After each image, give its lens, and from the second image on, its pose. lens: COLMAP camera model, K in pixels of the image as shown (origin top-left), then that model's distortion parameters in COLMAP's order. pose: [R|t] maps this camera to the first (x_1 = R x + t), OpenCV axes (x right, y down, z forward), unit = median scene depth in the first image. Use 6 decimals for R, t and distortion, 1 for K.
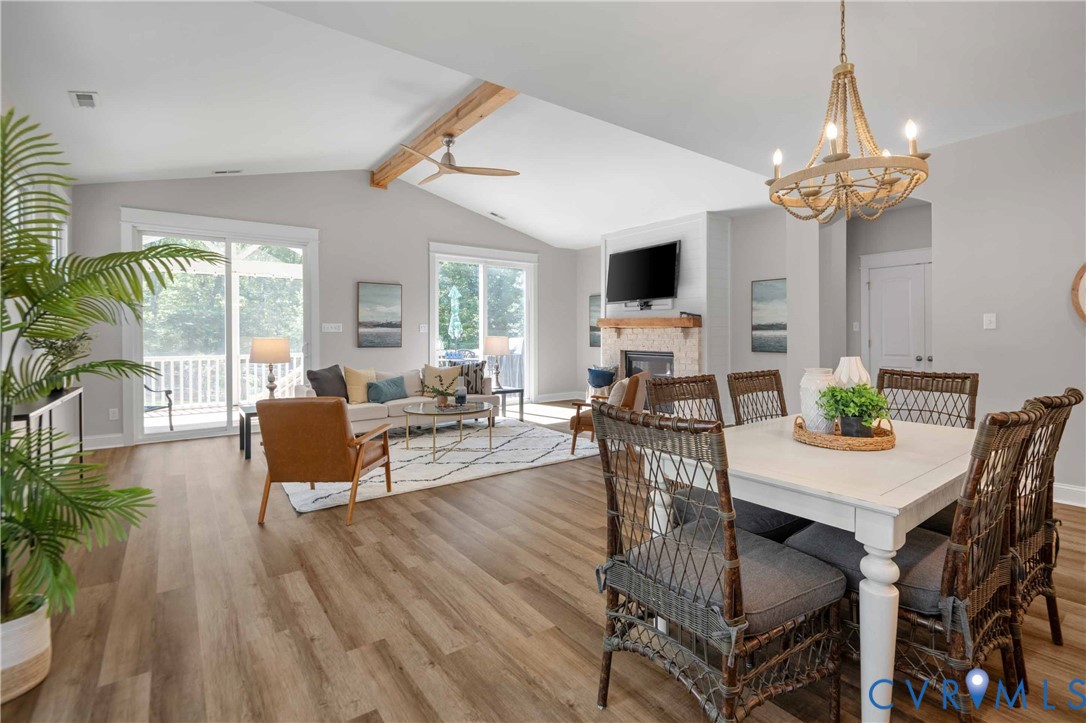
lens RADIAL K [[506.3, 0, 563.5], [0, 506.3, 336.4], [0, 0, 1]] dist [0.001984, -0.001835]
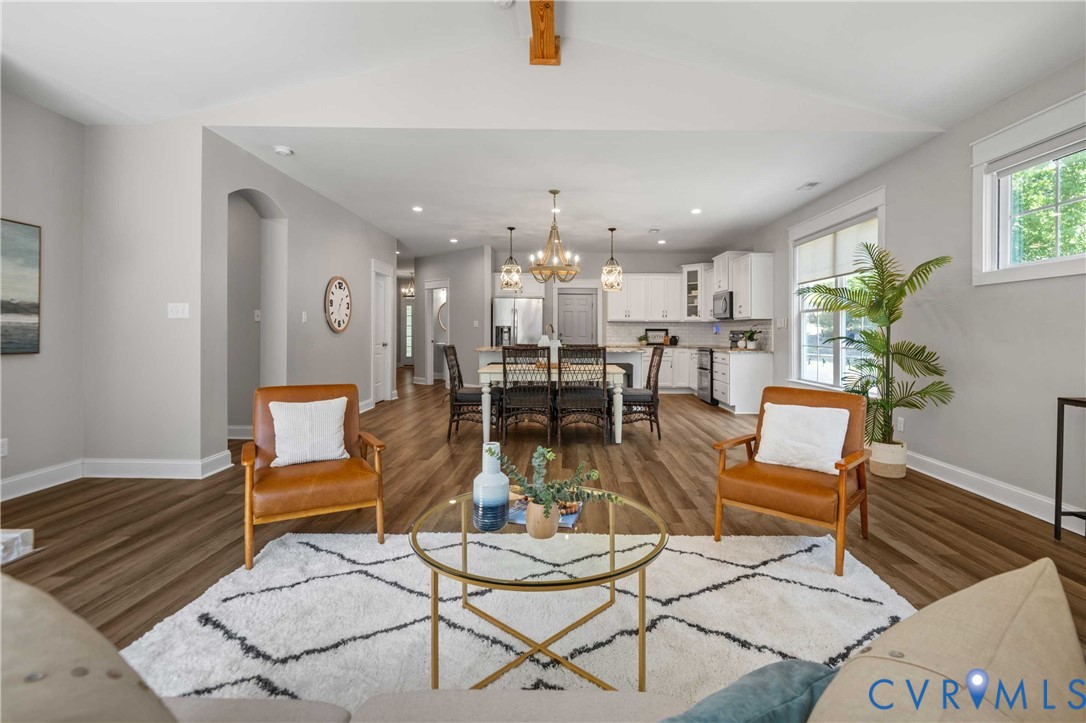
lens RADIAL K [[511.7, 0, 563.4], [0, 511.7, 329.9], [0, 0, 1]] dist [0.000851, -0.000568]
pose [[-0.794921, 0.002245, 0.606709, -0.351149], [0.001268, 0.999997, -0.002039, 0.006236], [-0.606712, -0.000852, -0.794921, 0.982980]]
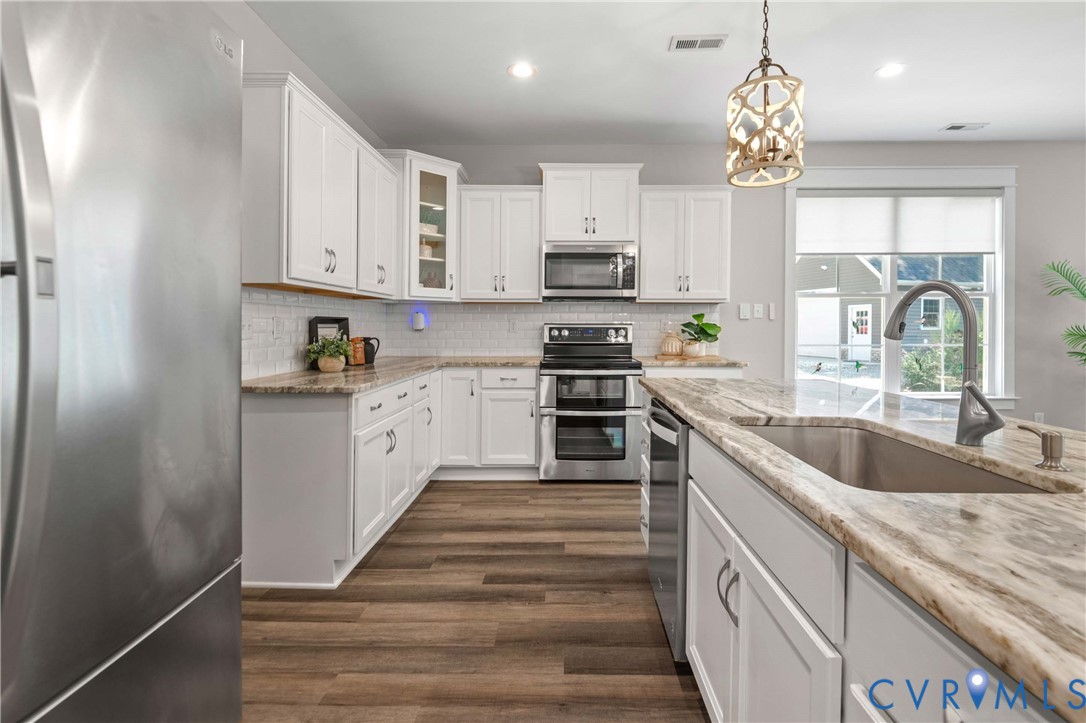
lens RADIAL K [[506.3, 0, 563.5], [0, 506.3, 336.4], [0, 0, 1]] dist [0.001984, -0.001835]
pose [[-0.612082, 0.017149, -0.790608, 0.590879], [-0.000157, 0.999762, 0.021808, 0.008508], [0.790794, 0.013472, -0.611934, 0.091070]]
